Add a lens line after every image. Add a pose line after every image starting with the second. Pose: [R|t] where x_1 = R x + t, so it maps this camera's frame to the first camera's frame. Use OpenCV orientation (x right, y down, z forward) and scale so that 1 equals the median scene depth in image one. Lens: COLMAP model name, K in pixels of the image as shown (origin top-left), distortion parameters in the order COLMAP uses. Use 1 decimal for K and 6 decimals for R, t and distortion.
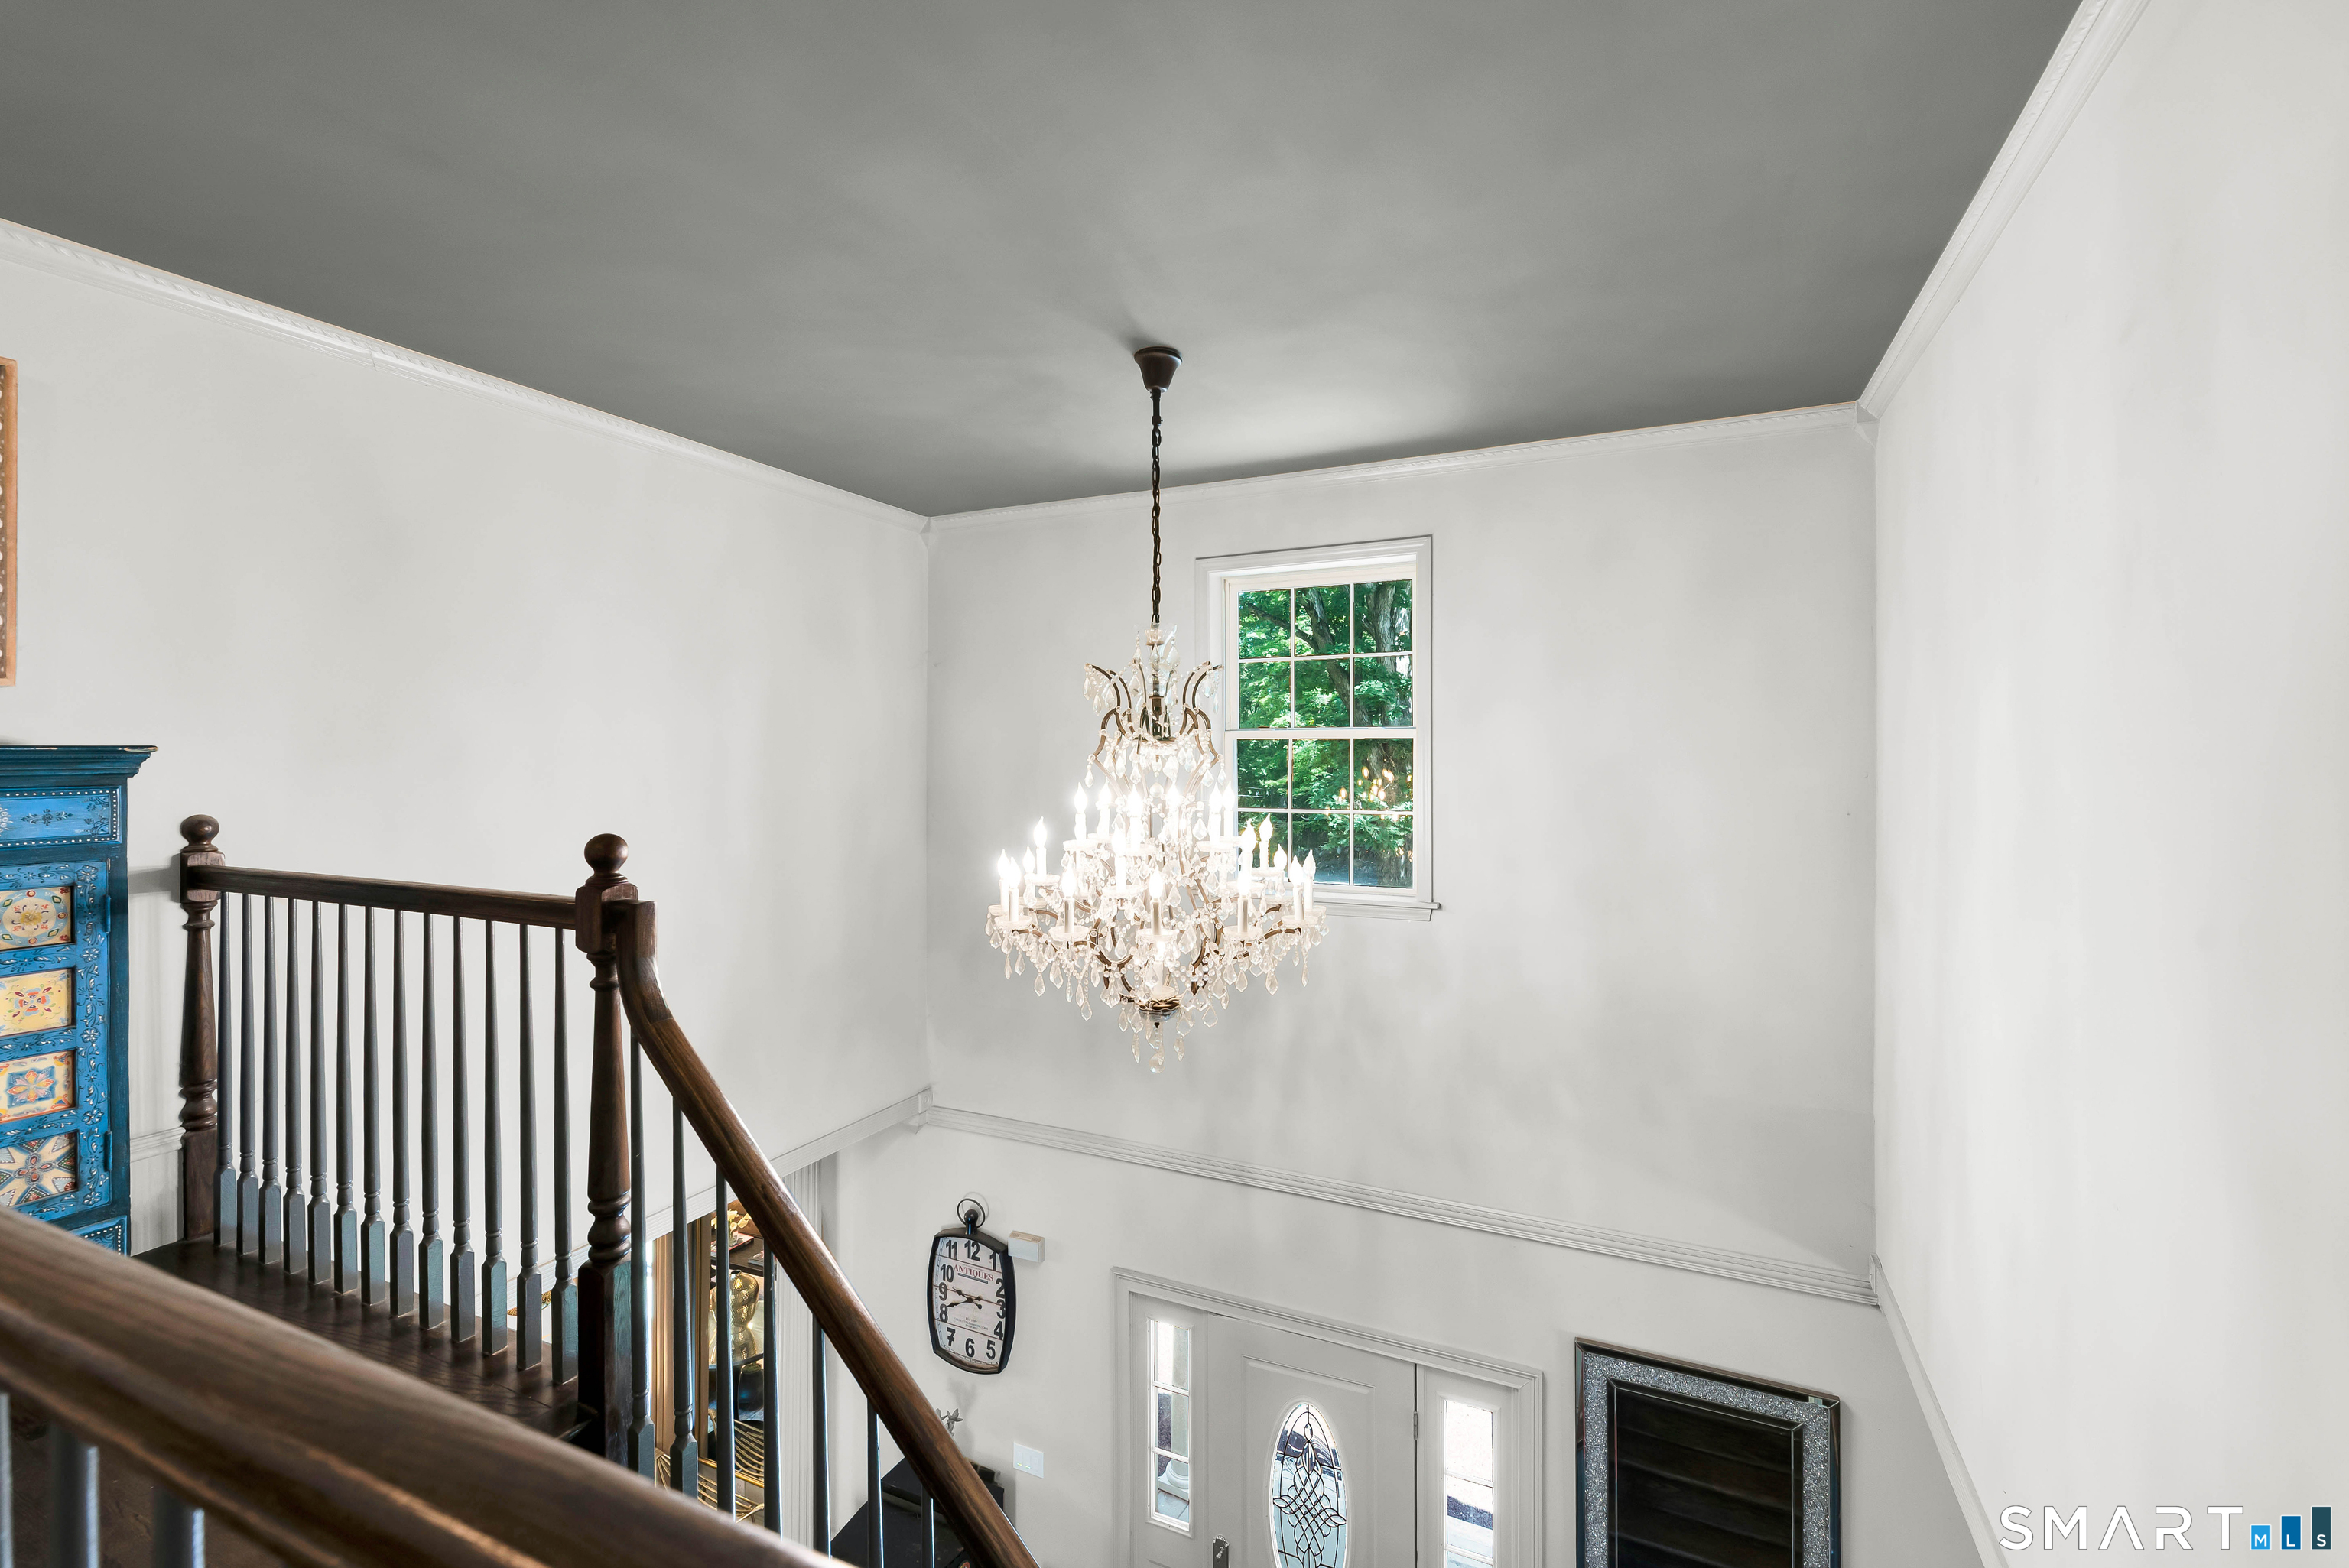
lens RADIAL K [[1026.7, 0, 1180.1], [0, 1026.7, 771.2], [0, 0, 1]] dist [-0.001683, -0.001111]
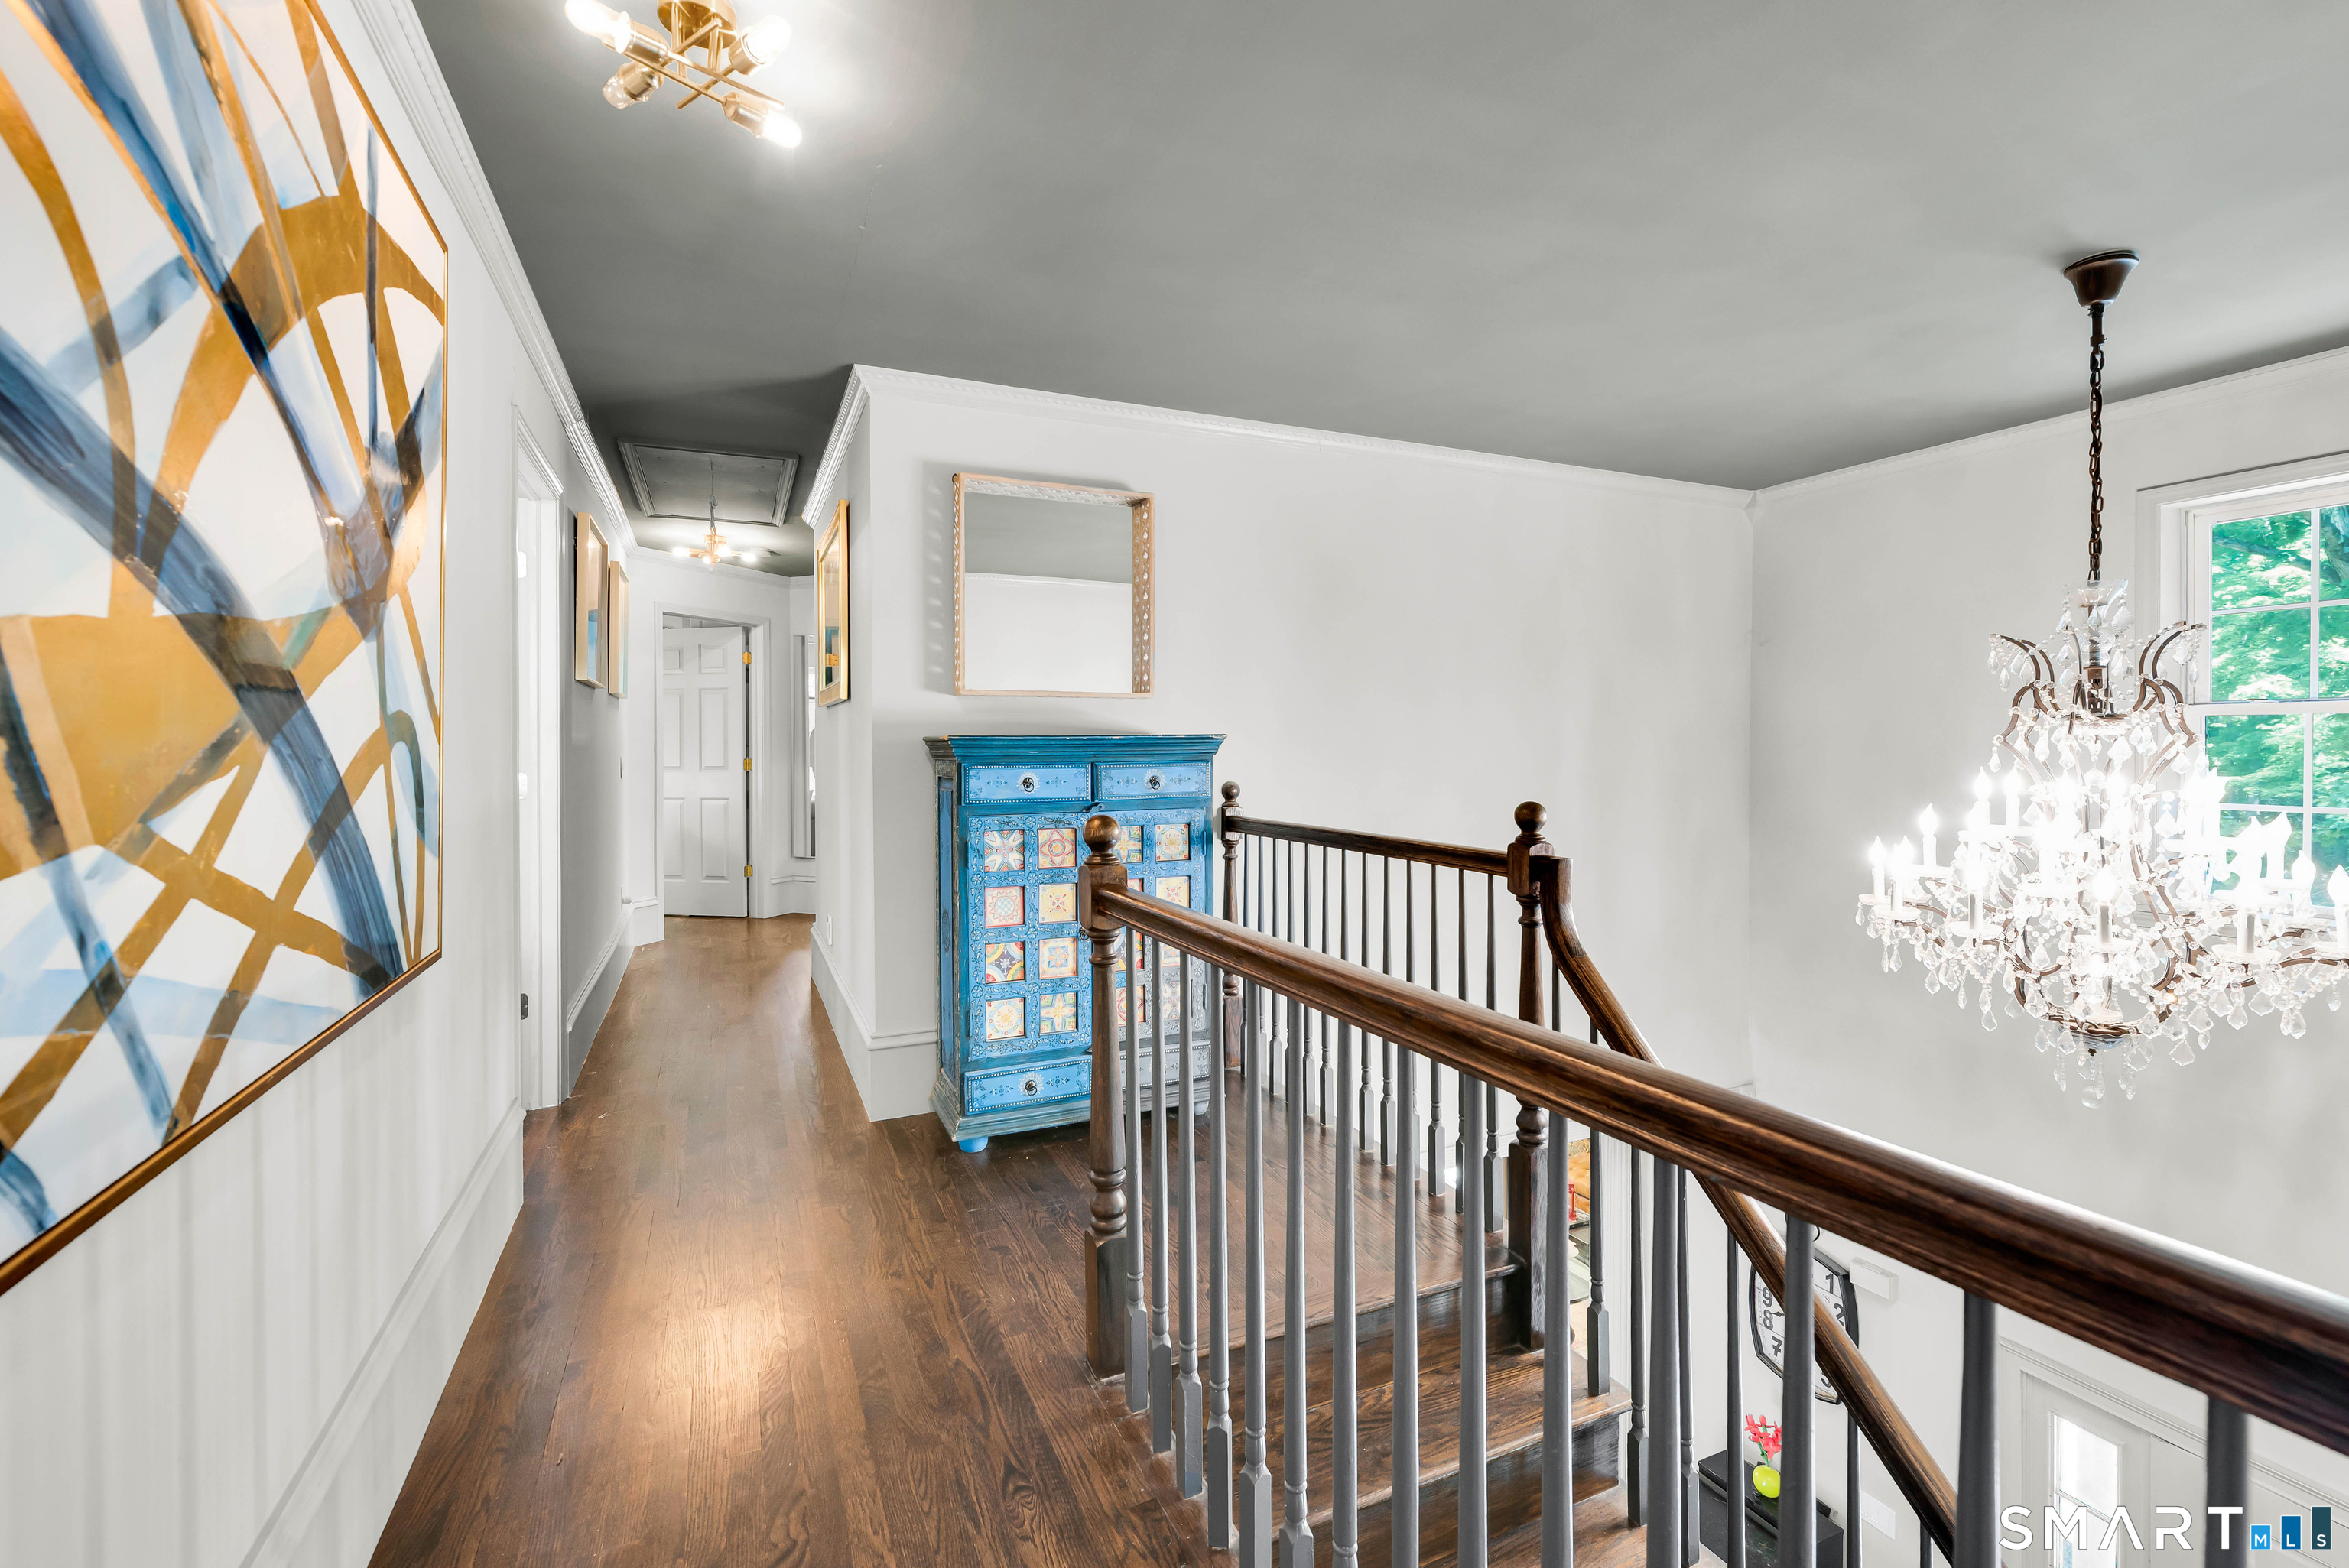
lens RADIAL K [[1026.7, 0, 1174.9], [0, 1026.7, 760.9], [0, 0, 1]] dist [-0.001683, -0.001111]
pose [[0.758278, 0.007970, -0.651883, -0.048681], [-0.005364, 0.999968, 0.005986, 0.004405], [0.651910, -0.001042, 0.758296, -0.143421]]
